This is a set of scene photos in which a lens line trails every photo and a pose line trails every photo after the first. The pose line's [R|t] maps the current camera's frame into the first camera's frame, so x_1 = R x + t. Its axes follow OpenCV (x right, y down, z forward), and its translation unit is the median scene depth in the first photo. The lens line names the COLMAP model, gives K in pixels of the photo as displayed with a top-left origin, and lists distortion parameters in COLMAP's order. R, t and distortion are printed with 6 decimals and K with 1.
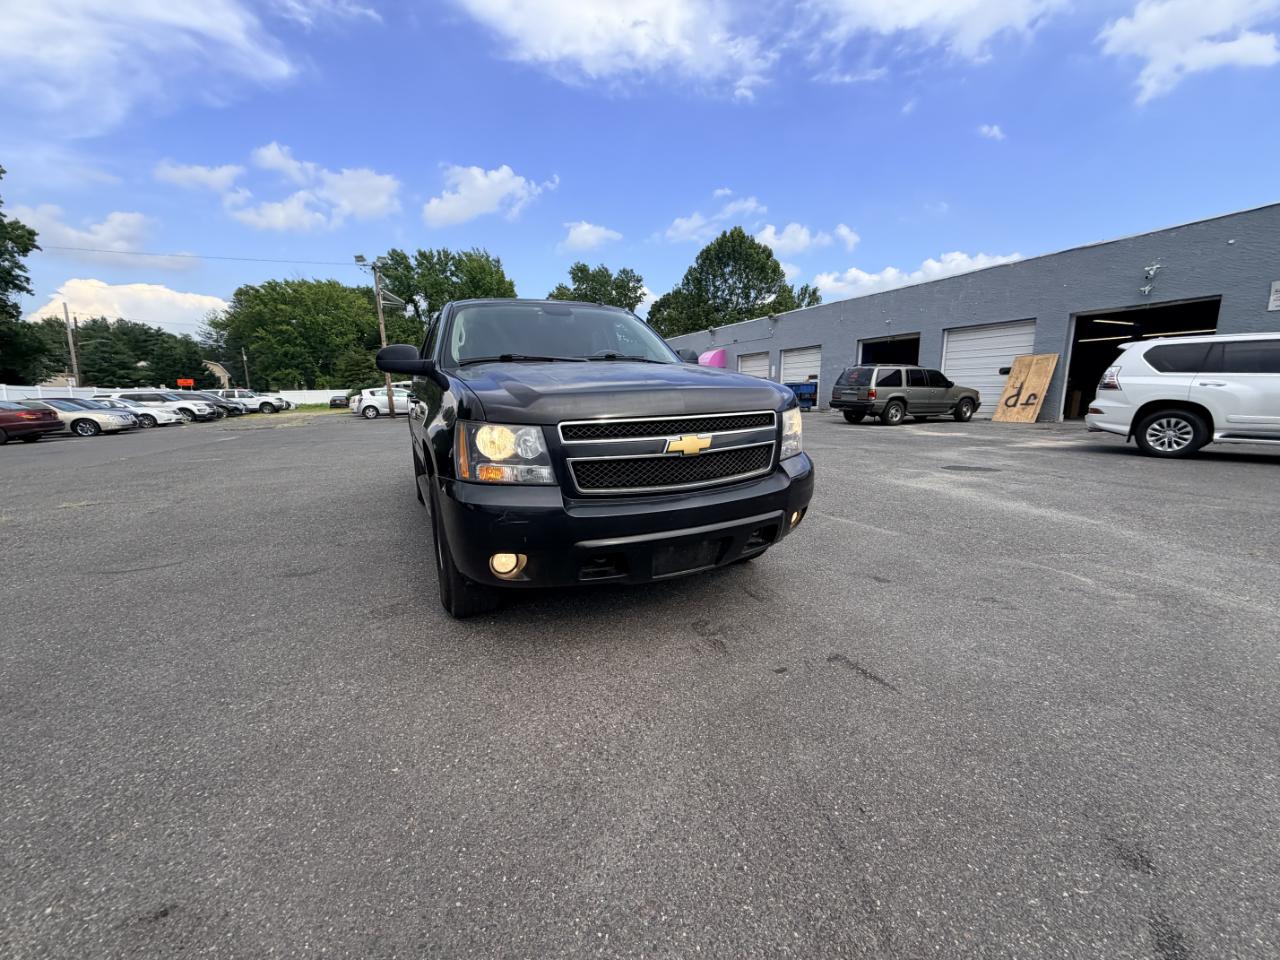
lens RADIAL K [[509.3, 0, 637.6], [0, 509.3, 481.6], [0, 0, 1]] dist [0.000099, -0.000012]
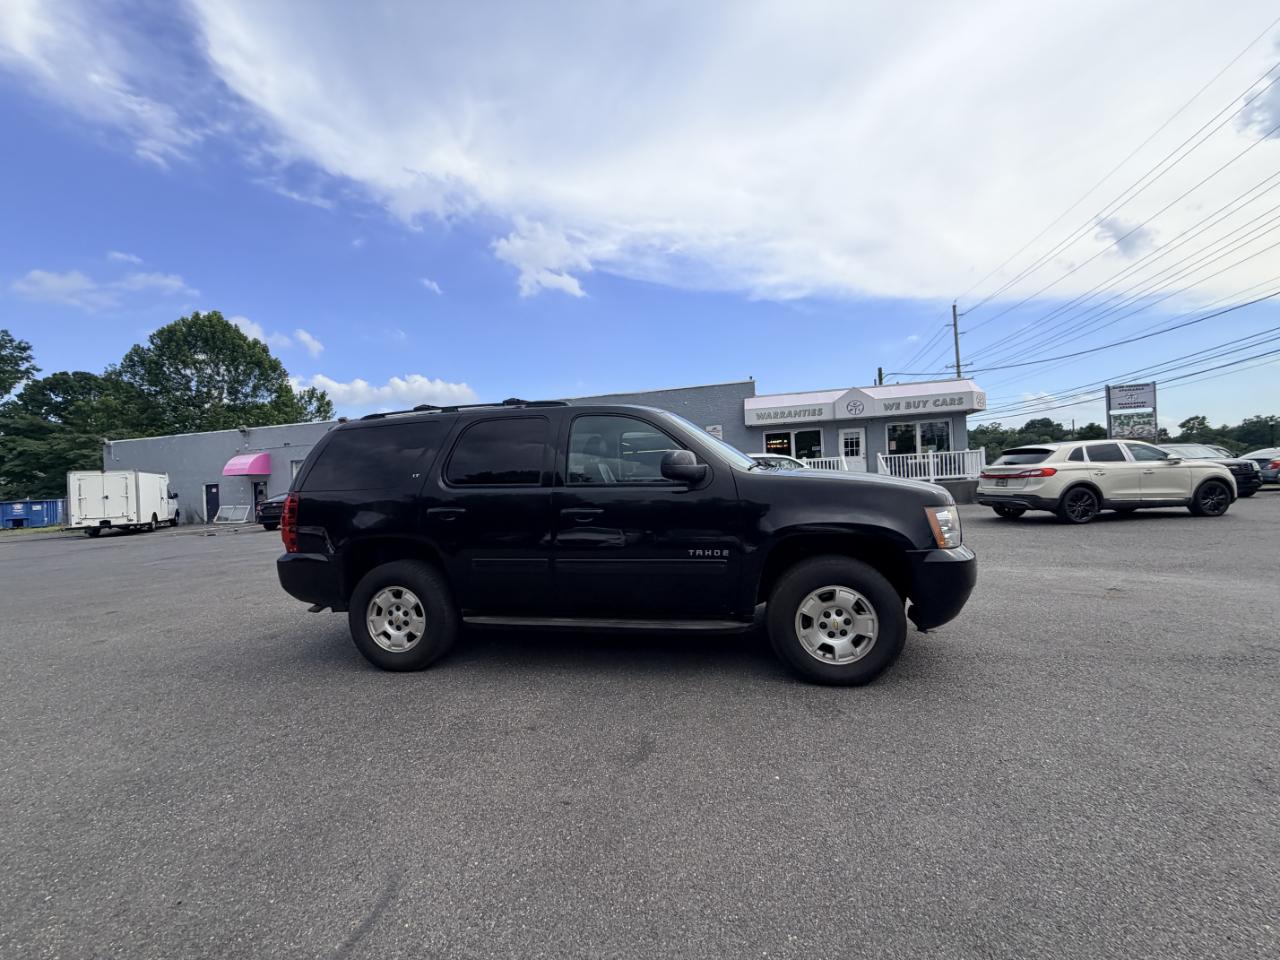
lens RADIAL K [[509.3, 0, 638.7], [0, 509.3, 476.7], [0, 0, 1]] dist [0.000099, -0.000012]
pose [[0.594158, -0.012046, 0.804258, -0.202653], [0.183370, 0.975587, -0.120855, -0.018413], [-0.783168, 0.219284, 0.581861, 0.081326]]
